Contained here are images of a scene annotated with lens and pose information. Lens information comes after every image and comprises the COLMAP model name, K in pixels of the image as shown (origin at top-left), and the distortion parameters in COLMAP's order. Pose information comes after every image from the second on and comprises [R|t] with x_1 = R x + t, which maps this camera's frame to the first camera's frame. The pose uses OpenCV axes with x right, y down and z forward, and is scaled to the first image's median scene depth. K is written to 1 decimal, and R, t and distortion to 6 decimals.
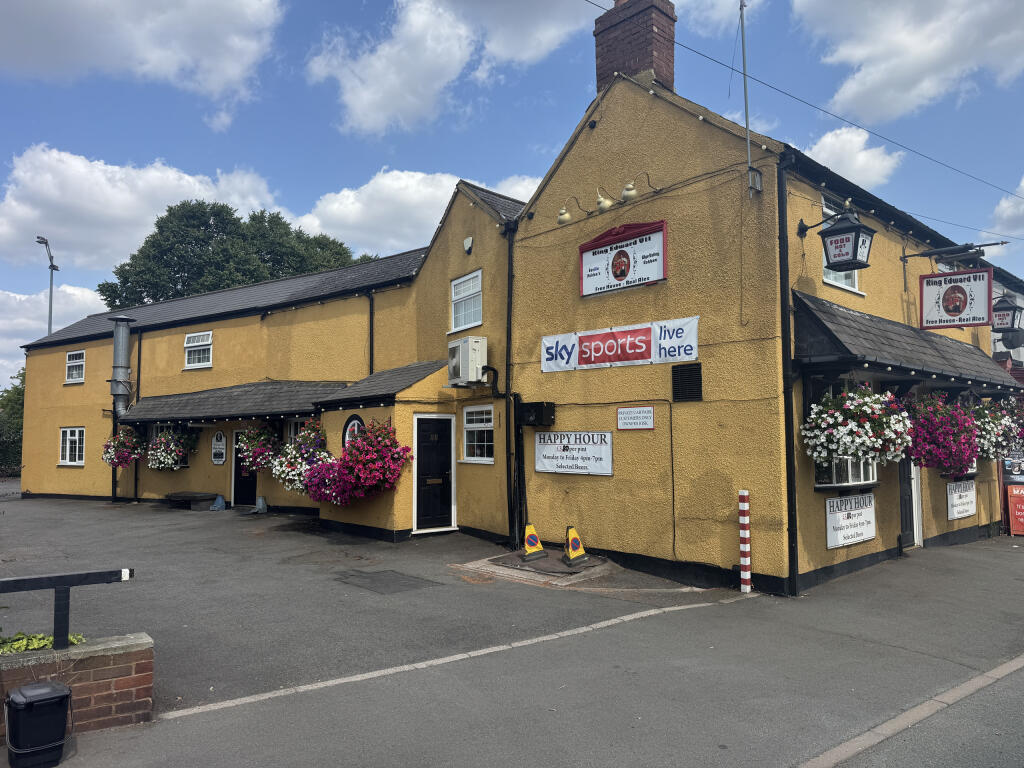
lens RADIAL K [[620.4, 0, 512.0], [0, 620.4, 384.0], [0, 0, 1]] dist [0.000472, -0.000678]
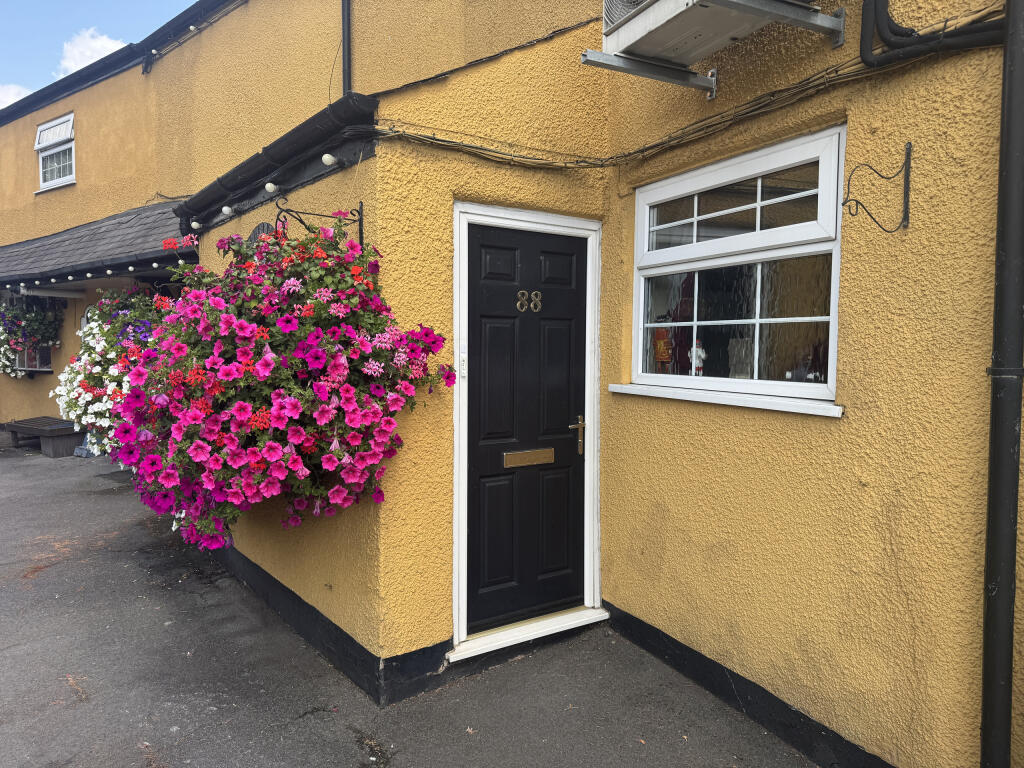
lens RADIAL K [[620.4, 0, 512.0], [0, 620.4, 384.0], [0, 0, 1]] dist [0.000472, -0.000678]
pose [[0.997260, 0.022029, -0.070626, -0.115932], [-0.010645, 0.987432, 0.157688, 0.081793], [0.073213, -0.156504, 0.984960, 0.742708]]
